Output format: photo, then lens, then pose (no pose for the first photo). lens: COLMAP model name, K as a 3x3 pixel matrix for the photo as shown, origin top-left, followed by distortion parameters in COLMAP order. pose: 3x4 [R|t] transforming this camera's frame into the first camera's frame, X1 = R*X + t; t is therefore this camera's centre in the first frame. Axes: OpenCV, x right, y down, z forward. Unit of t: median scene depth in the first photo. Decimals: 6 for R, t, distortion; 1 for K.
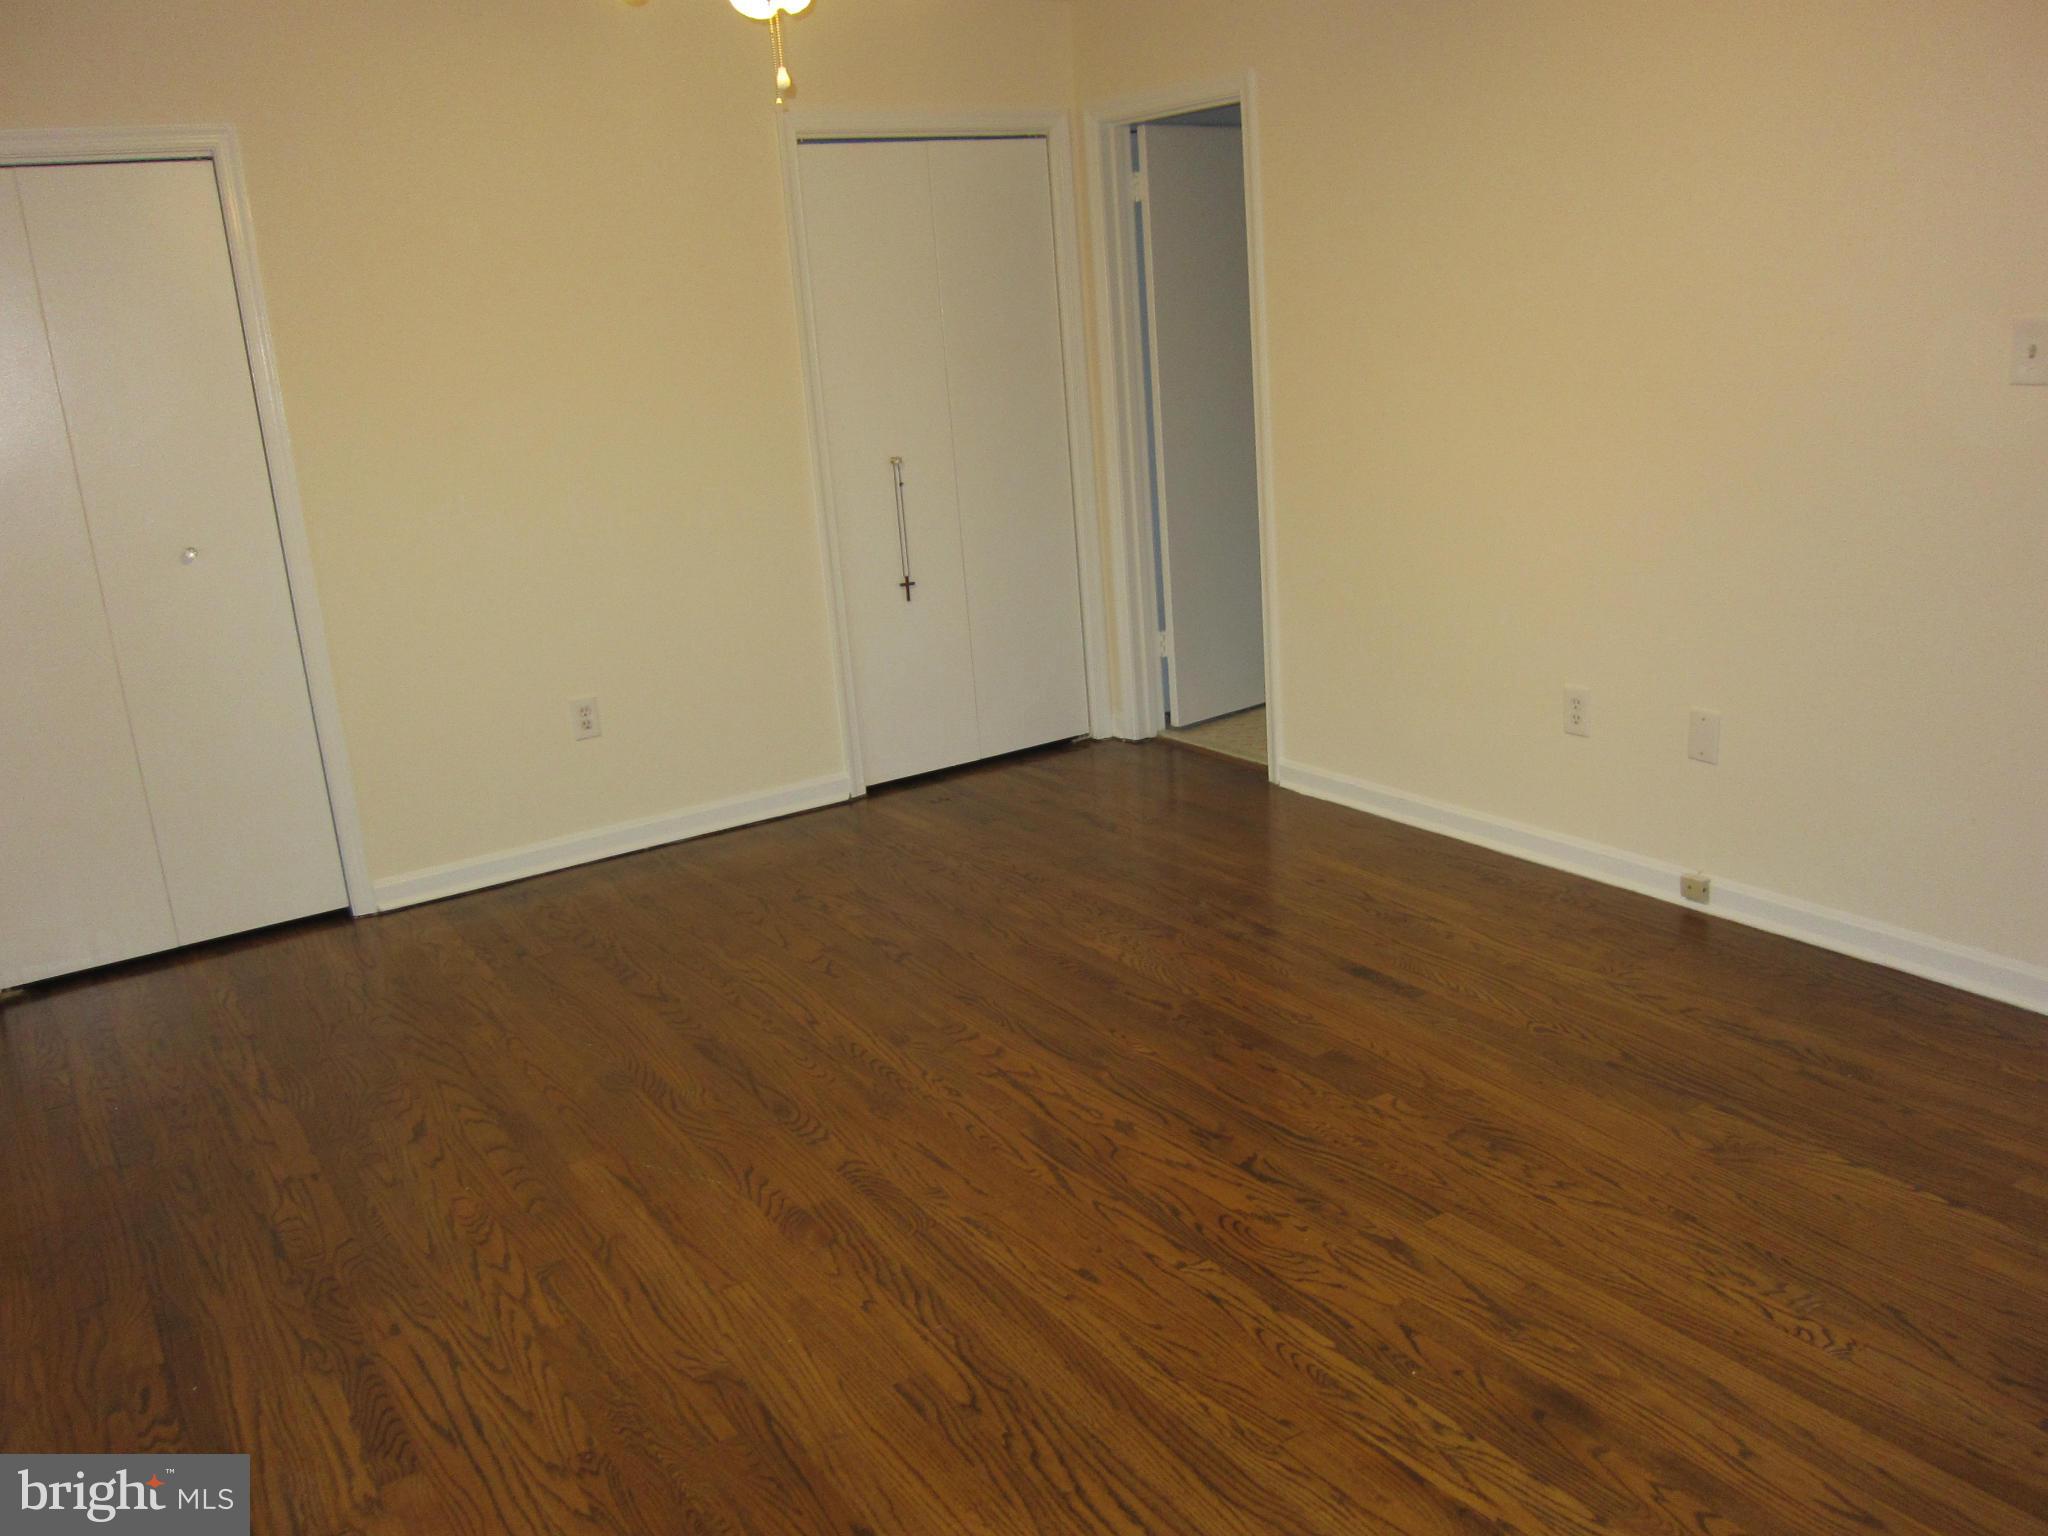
lens RADIAL K [[1709.7, 0, 1027.4], [0, 1709.7, 776.3], [0, 0, 1]] dist [-0.058102, 0.031257]
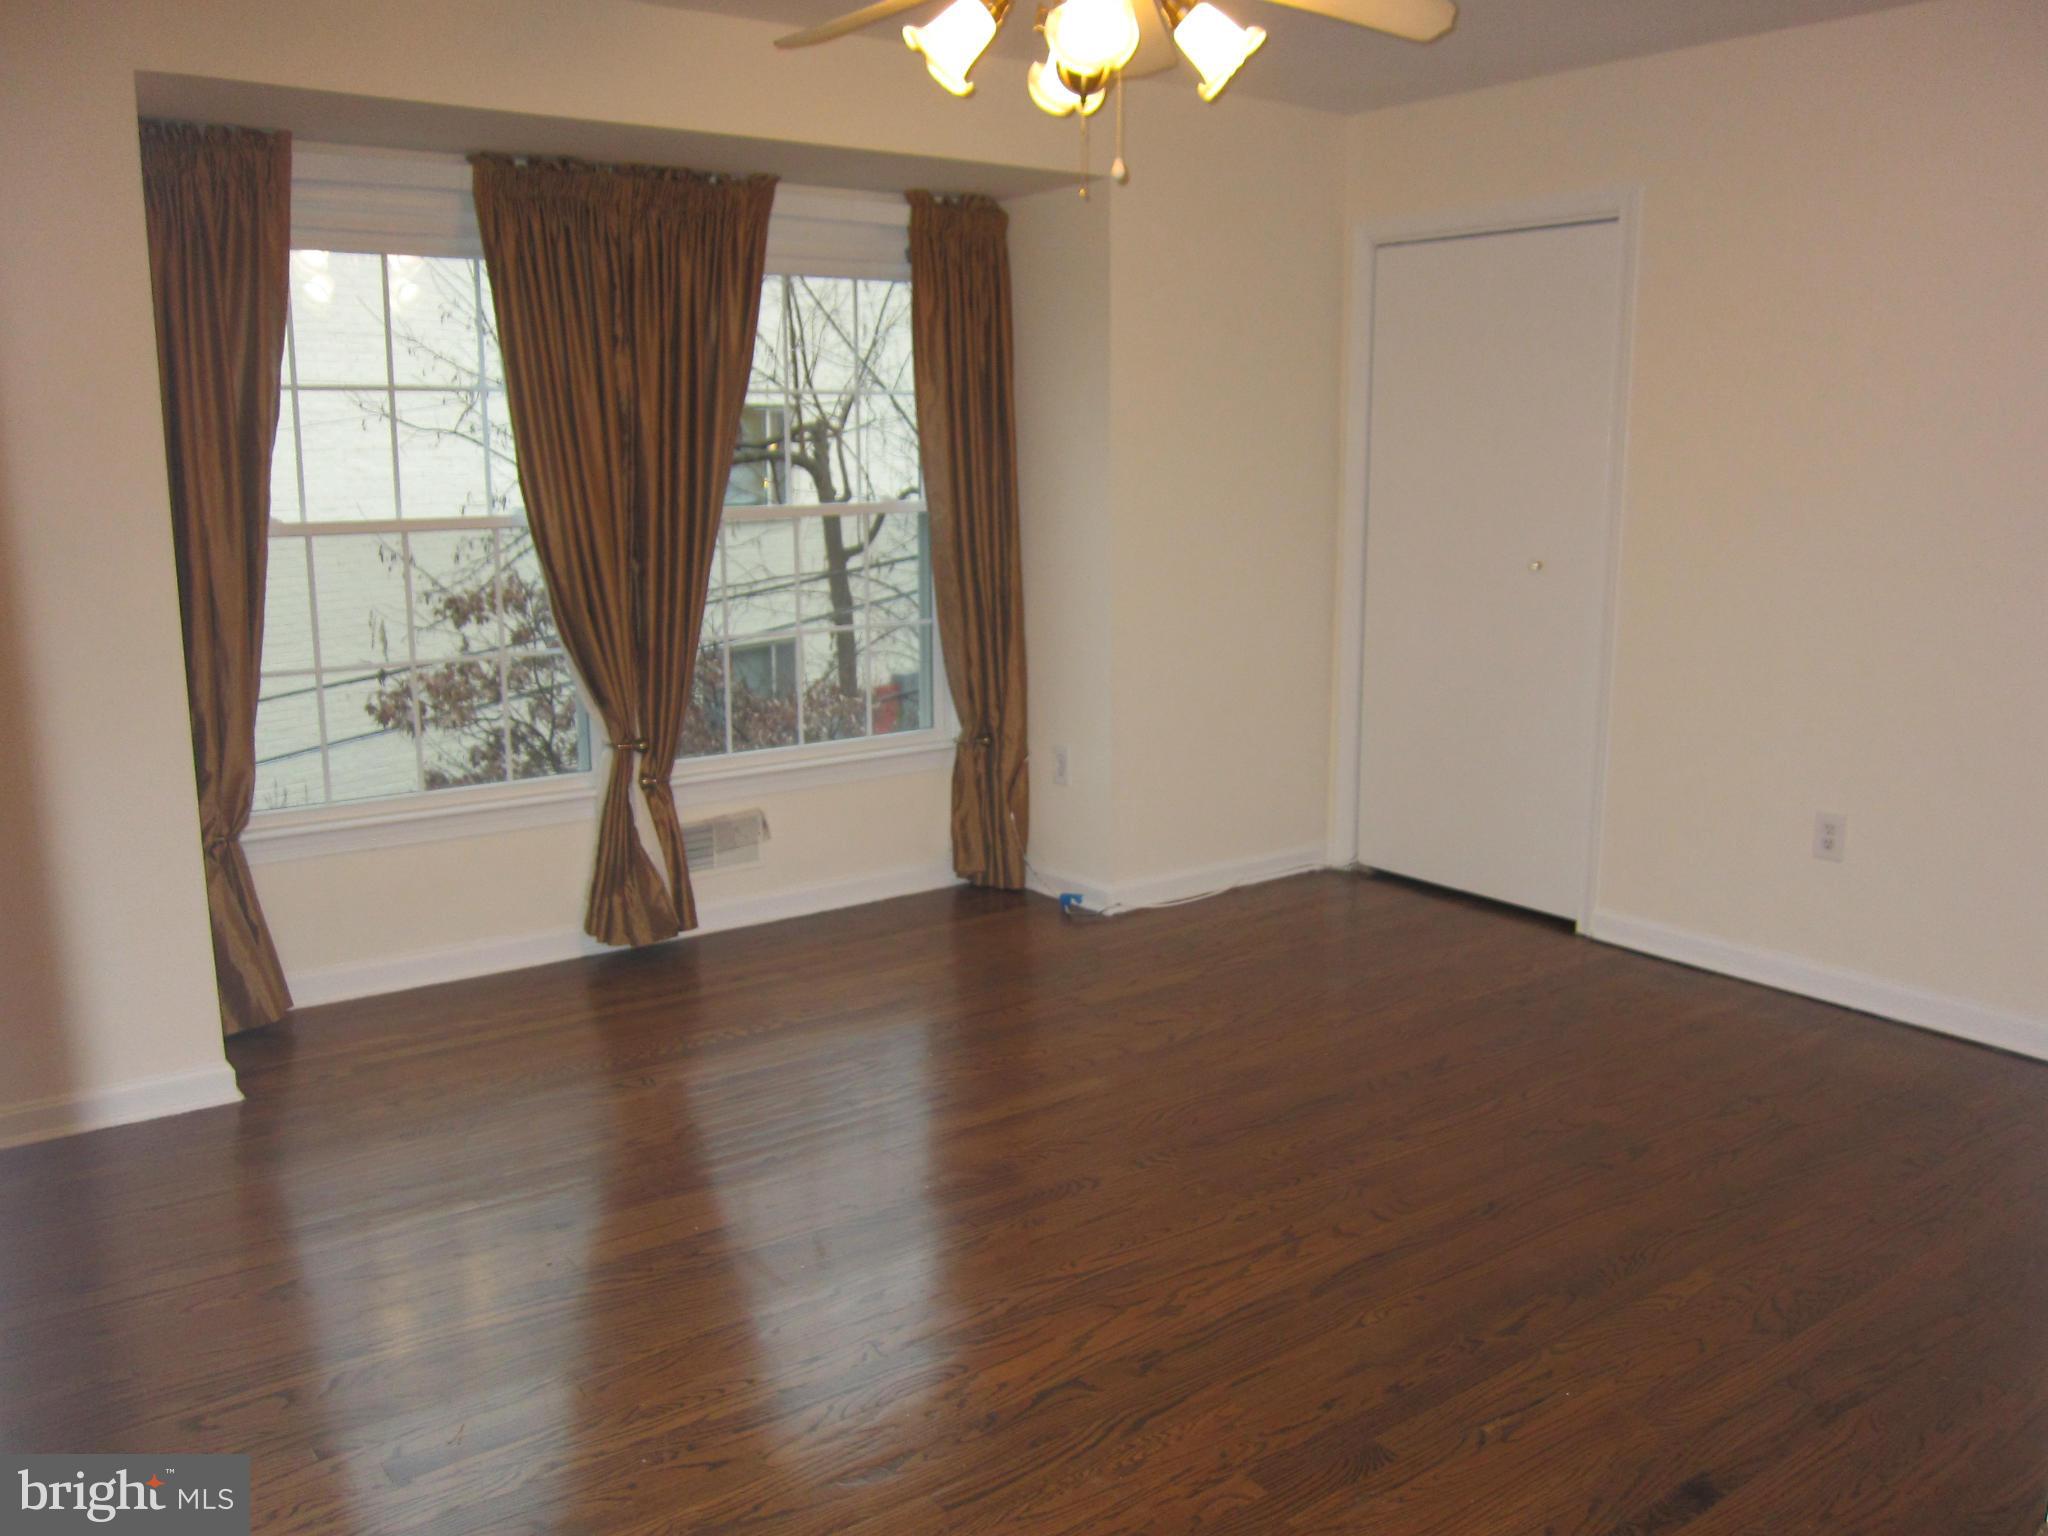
lens RADIAL K [[1709.7, 0, 1027.7], [0, 1709.7, 759.3], [0, 0, 1]] dist [-0.058102, 0.031257]
pose [[0.080078, 0.263108, -0.961437, 0.651331], [-0.277002, 0.932417, 0.232095, -0.194341], [0.957527, 0.247734, 0.147547, 0.575456]]
